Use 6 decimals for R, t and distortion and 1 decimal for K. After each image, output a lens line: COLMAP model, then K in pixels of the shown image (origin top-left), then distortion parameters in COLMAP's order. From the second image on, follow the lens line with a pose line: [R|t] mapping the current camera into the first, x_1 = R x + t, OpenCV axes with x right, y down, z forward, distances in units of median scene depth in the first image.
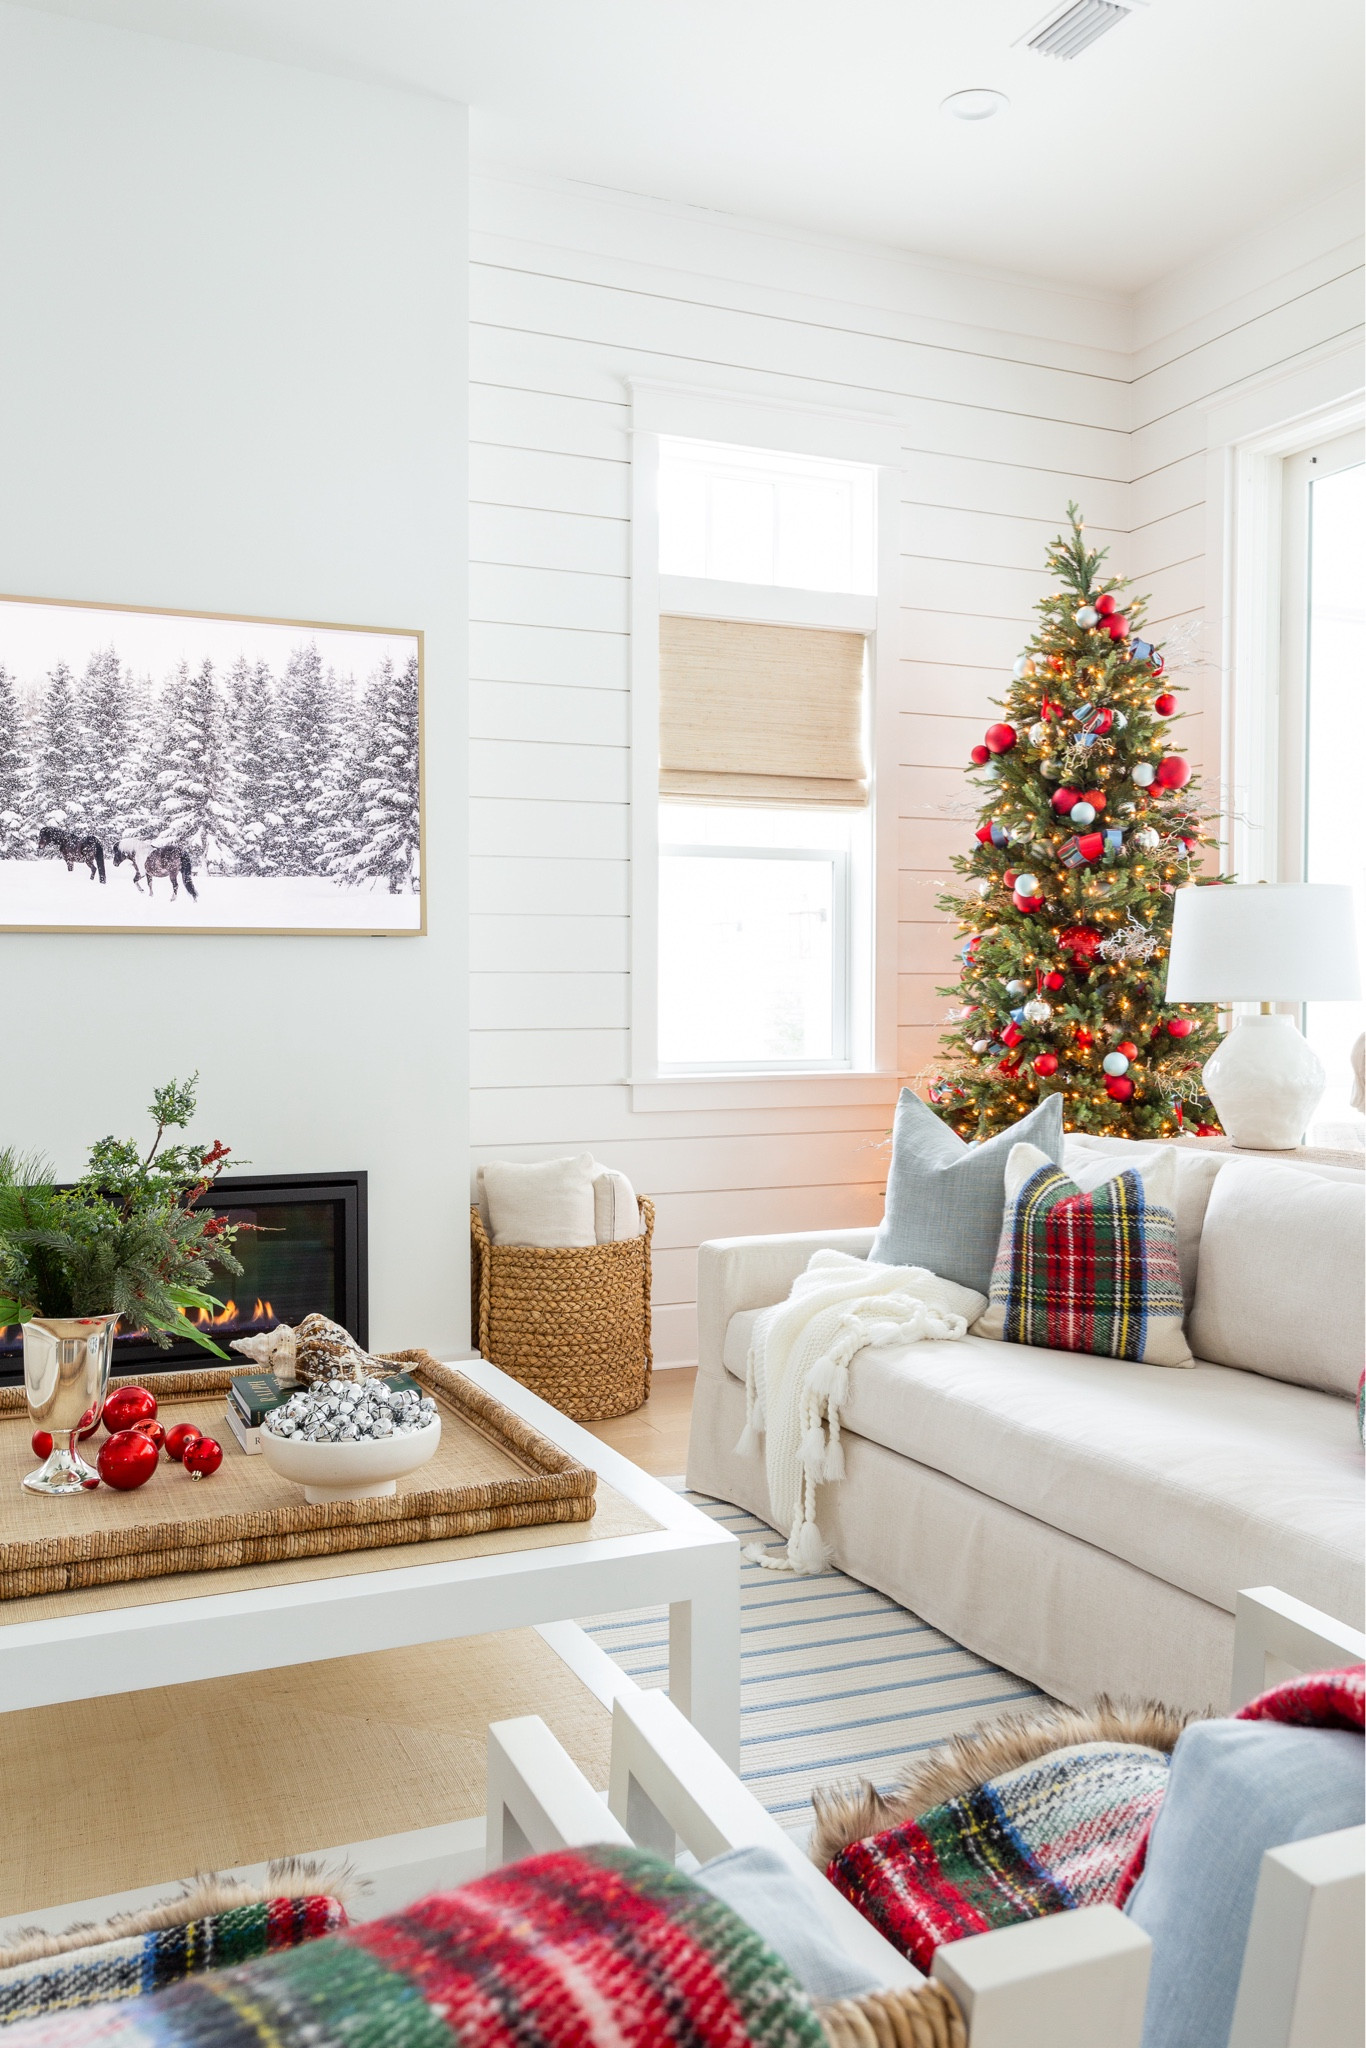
lens RADIAL K [[1621.6, 0, 670.6], [0, 1621.6, 1025.9], [0, 0, 1]] dist [0.010090, -0.007592]
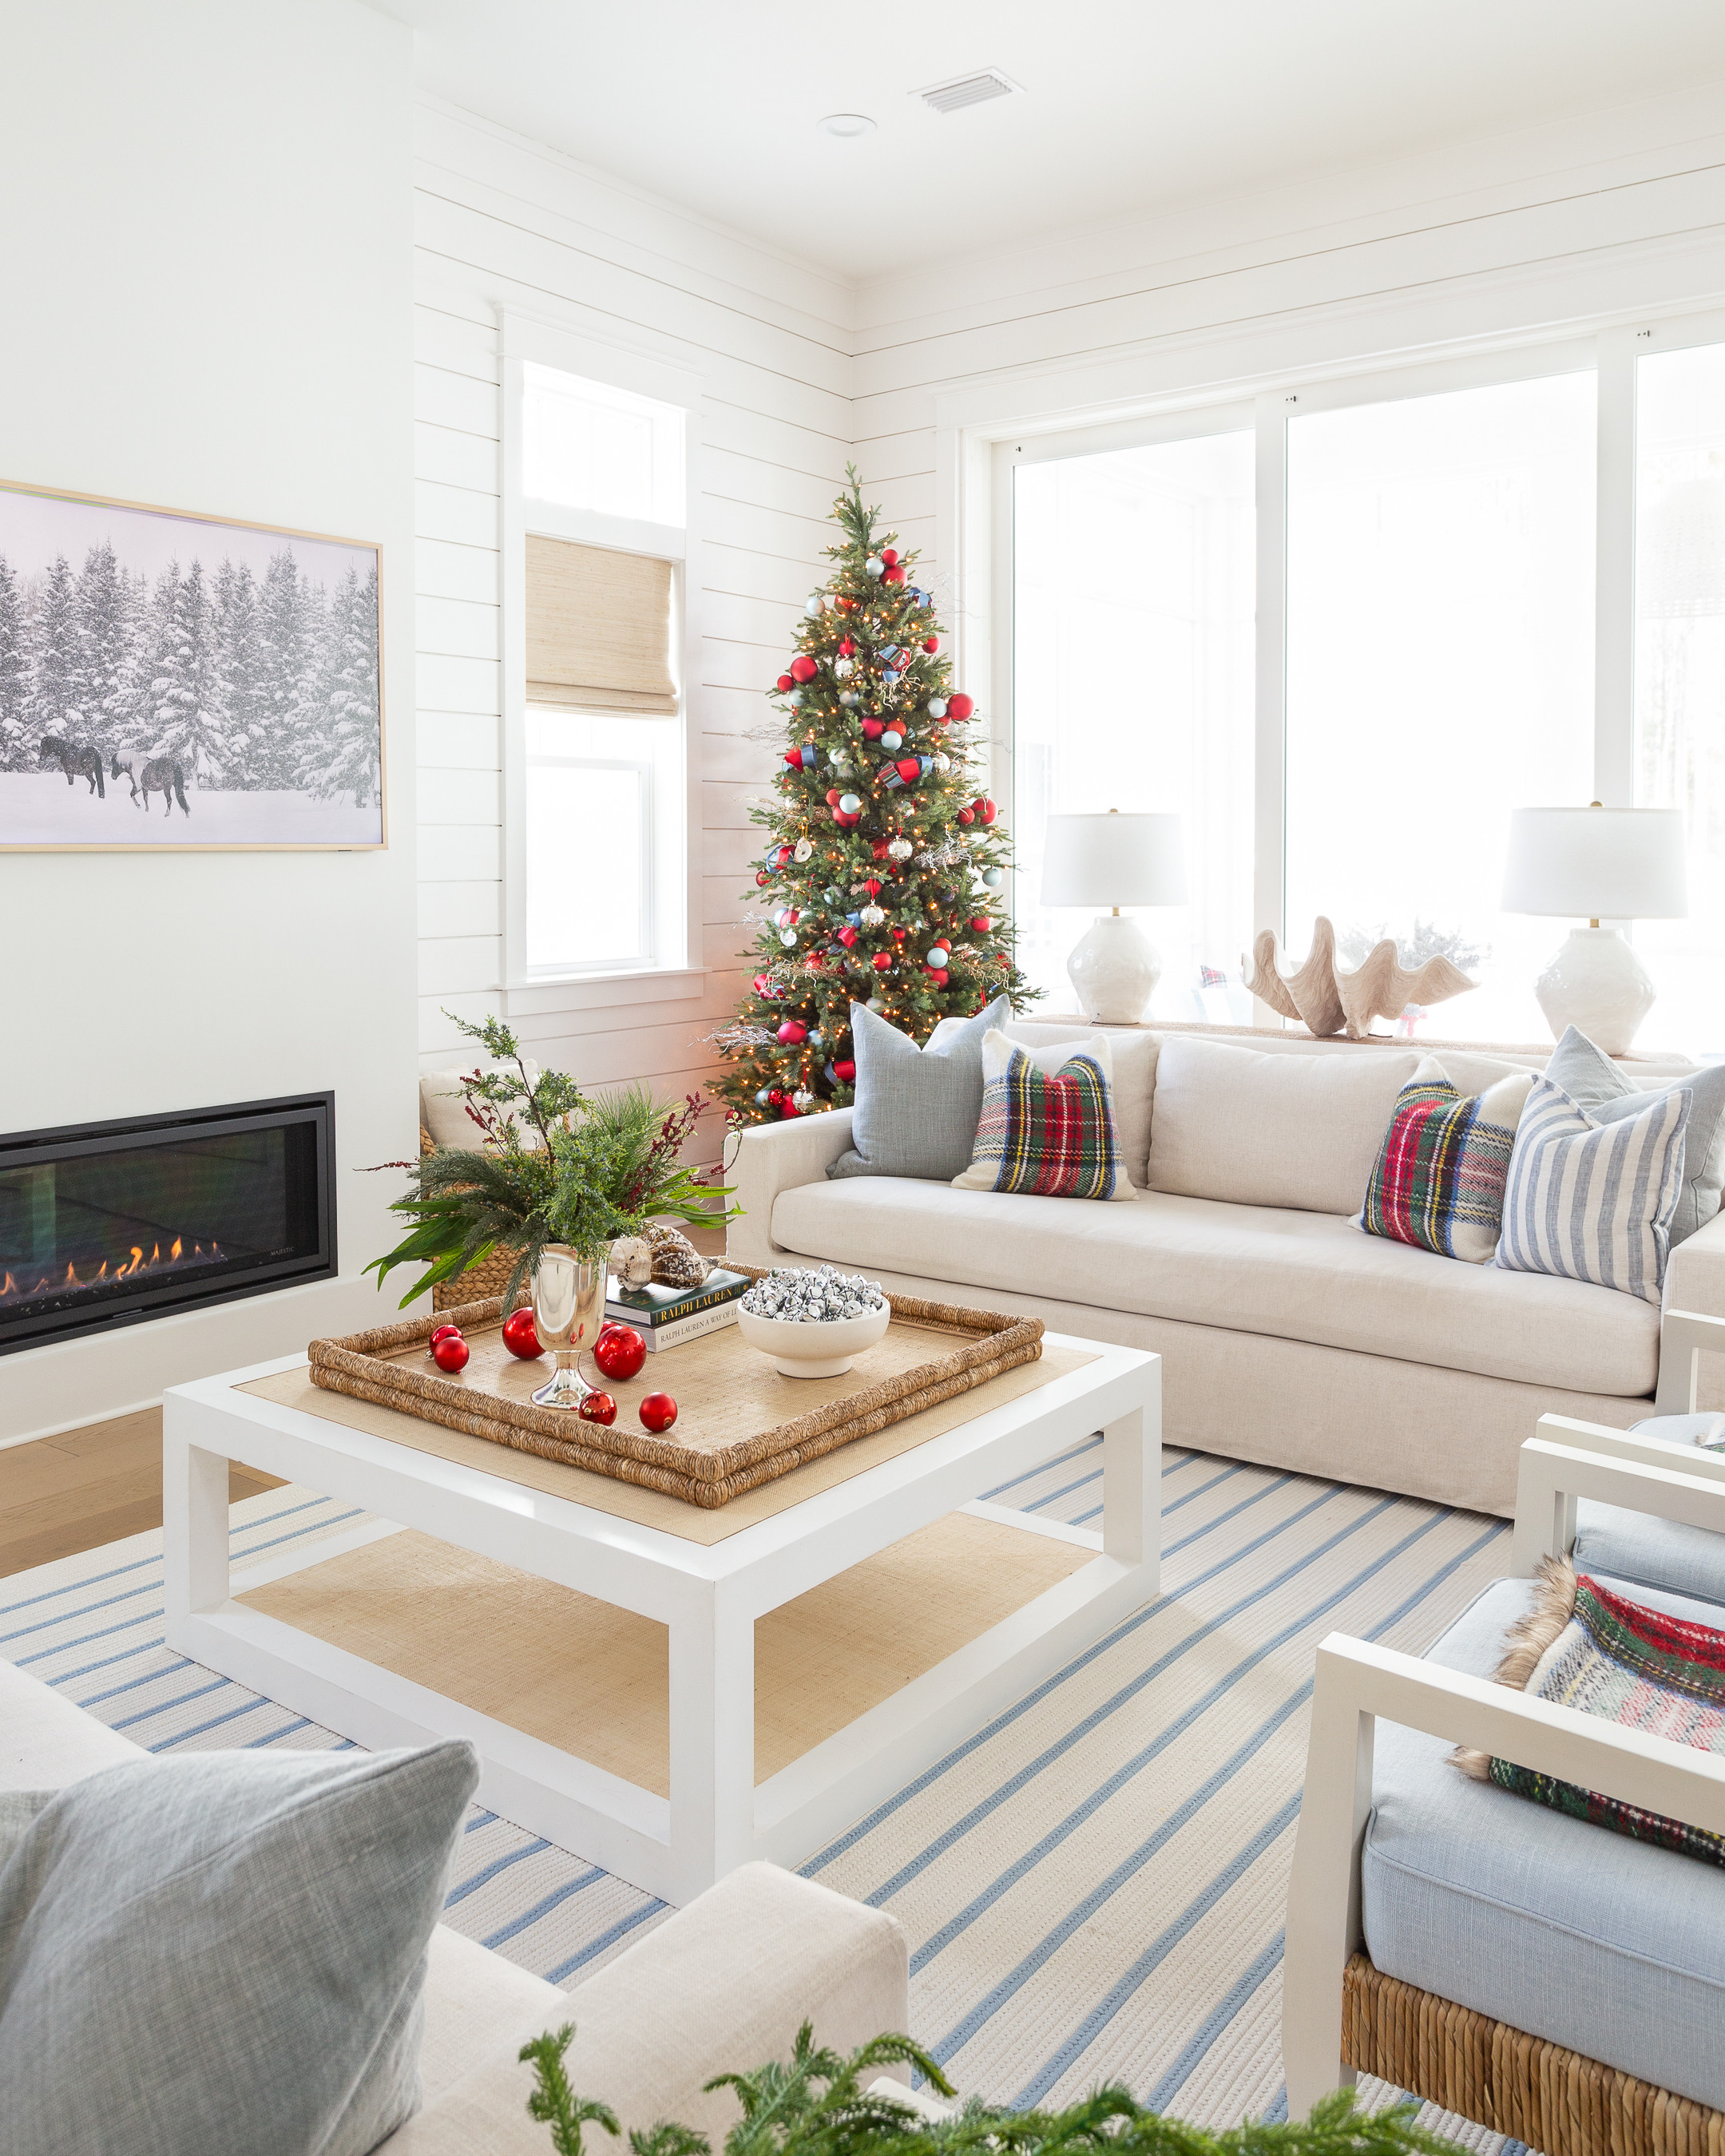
lens RADIAL K [[1696.3, 0, 702.5], [0, 1696.3, 895.4], [0, 0, 1]] dist [-0.013489, -0.005071]
pose [[0.892898, -0.014462, 0.450027, -0.449455], [0.015816, 0.999875, 0.000751, -0.025793], [-0.449982, 0.006447, 0.893014, -0.014346]]
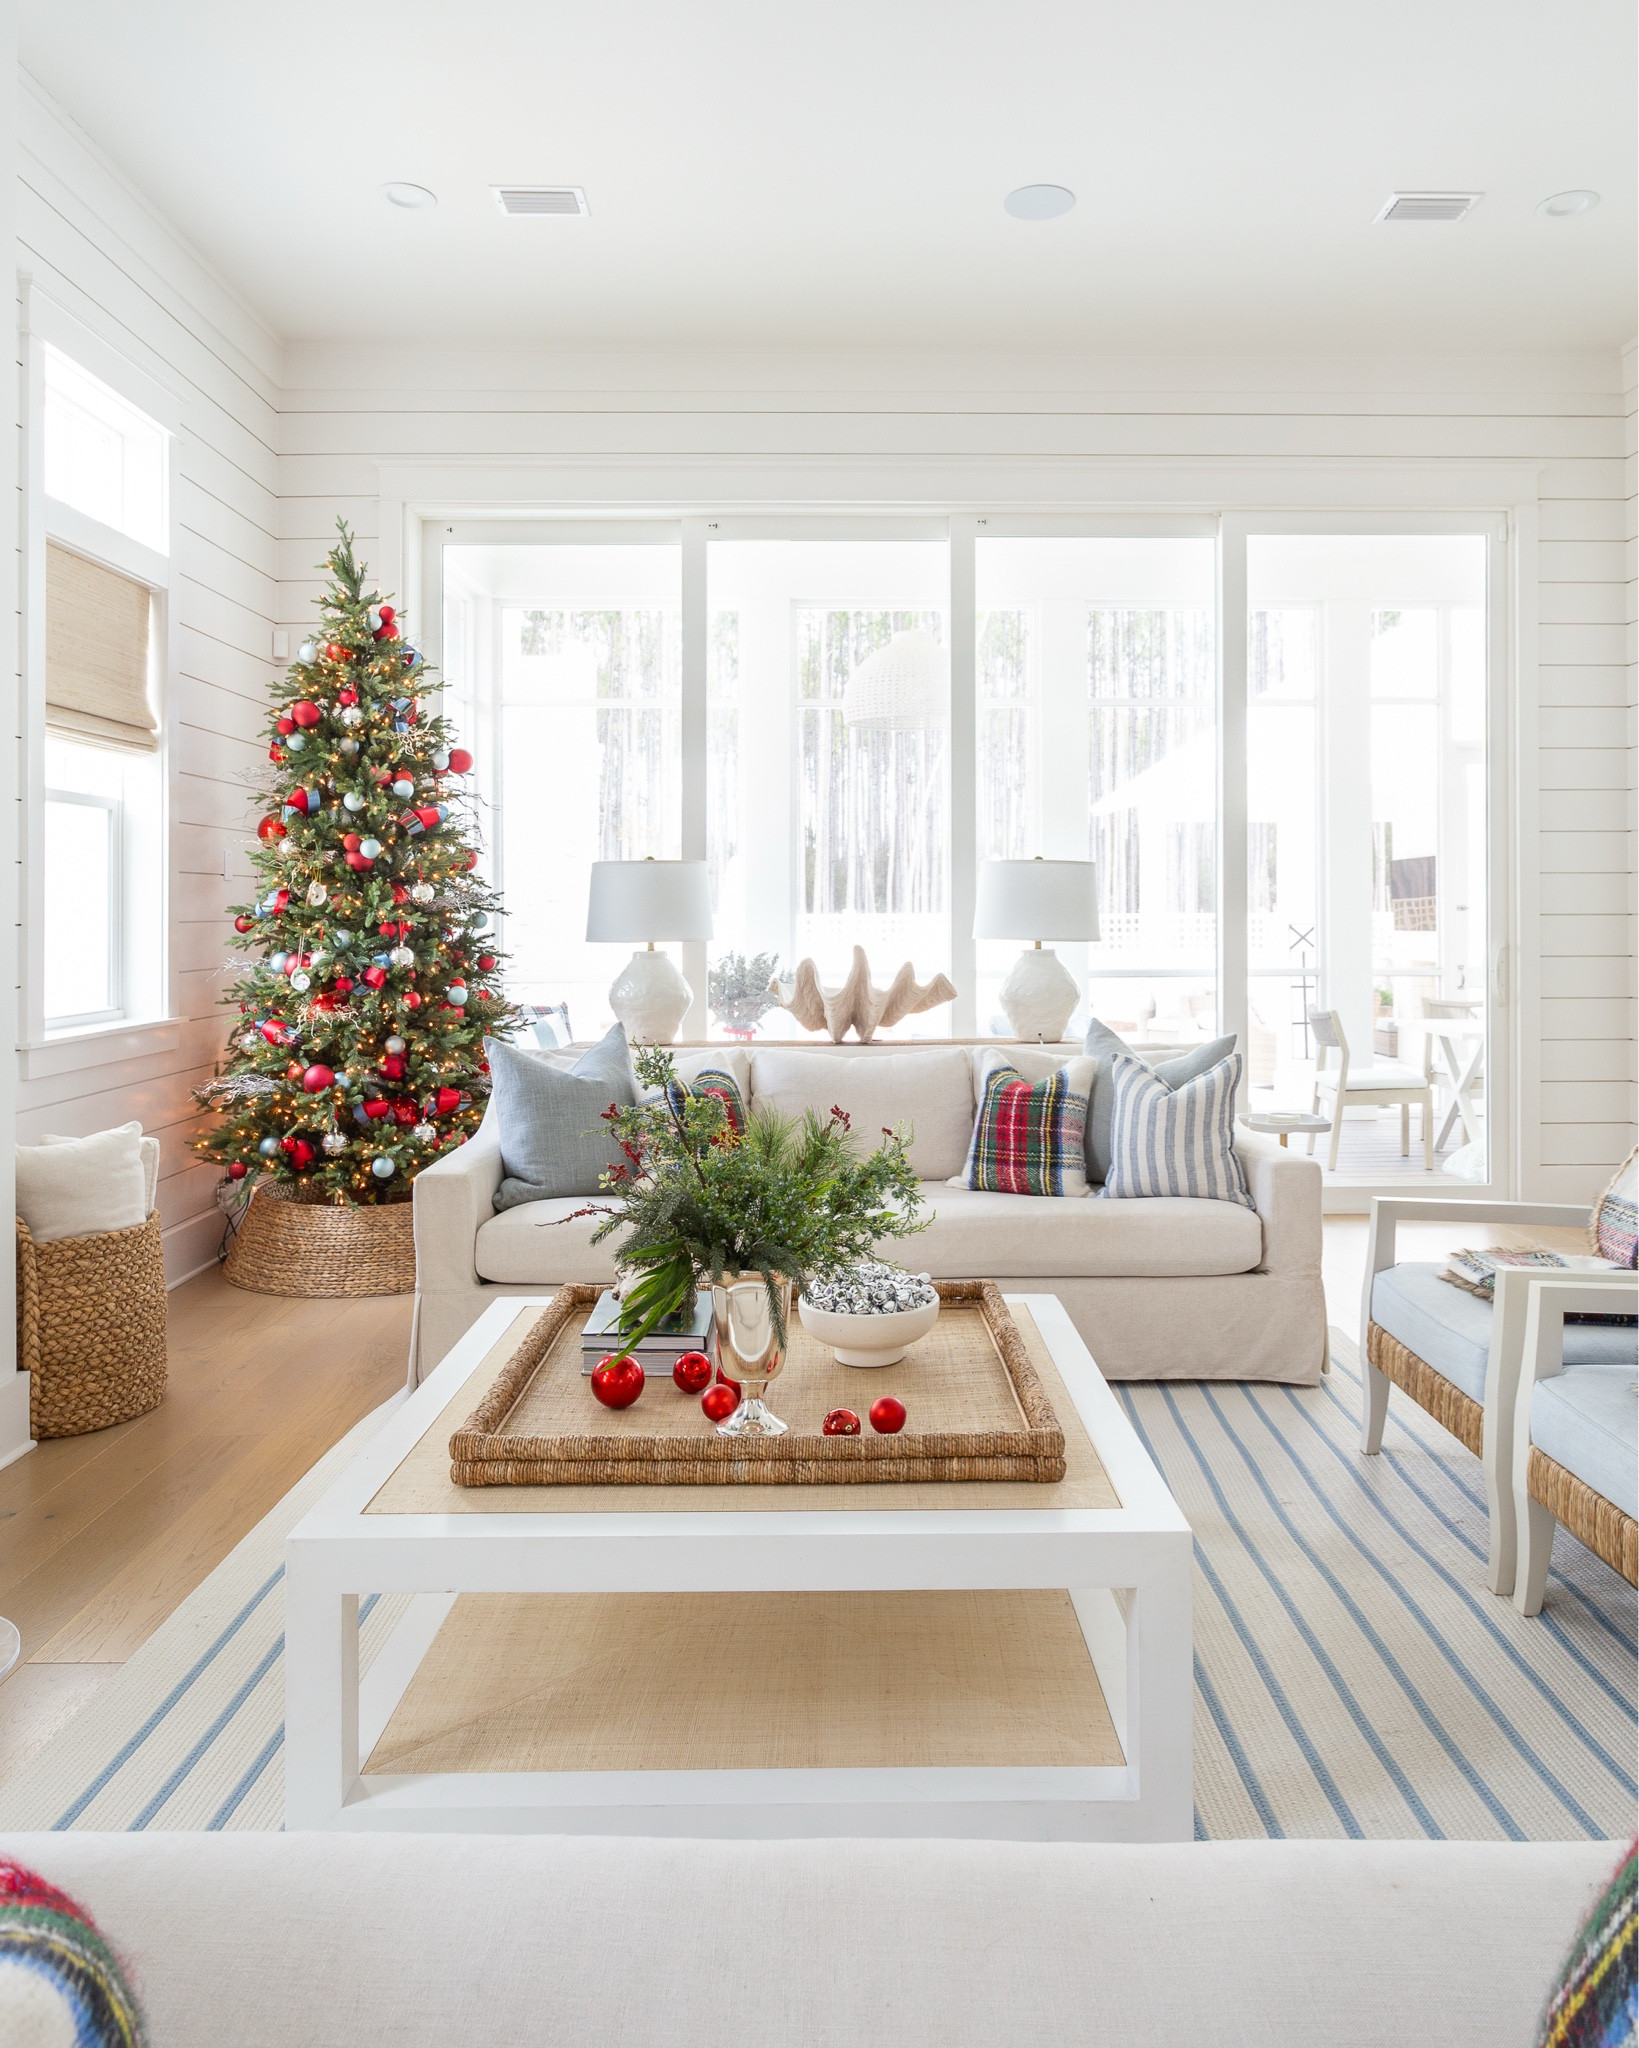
lens RADIAL K [[1467.4, 0, 873.5], [0, 1467.4, 898.7], [0, 0, 1]] dist [-0.006658, 0.010280]
pose [[0.401199, 0.002700, 0.915987, -0.659580], [0.030067, 0.999418, -0.016115, -0.023291], [-0.915497, 0.034006, 0.400885, 0.274249]]
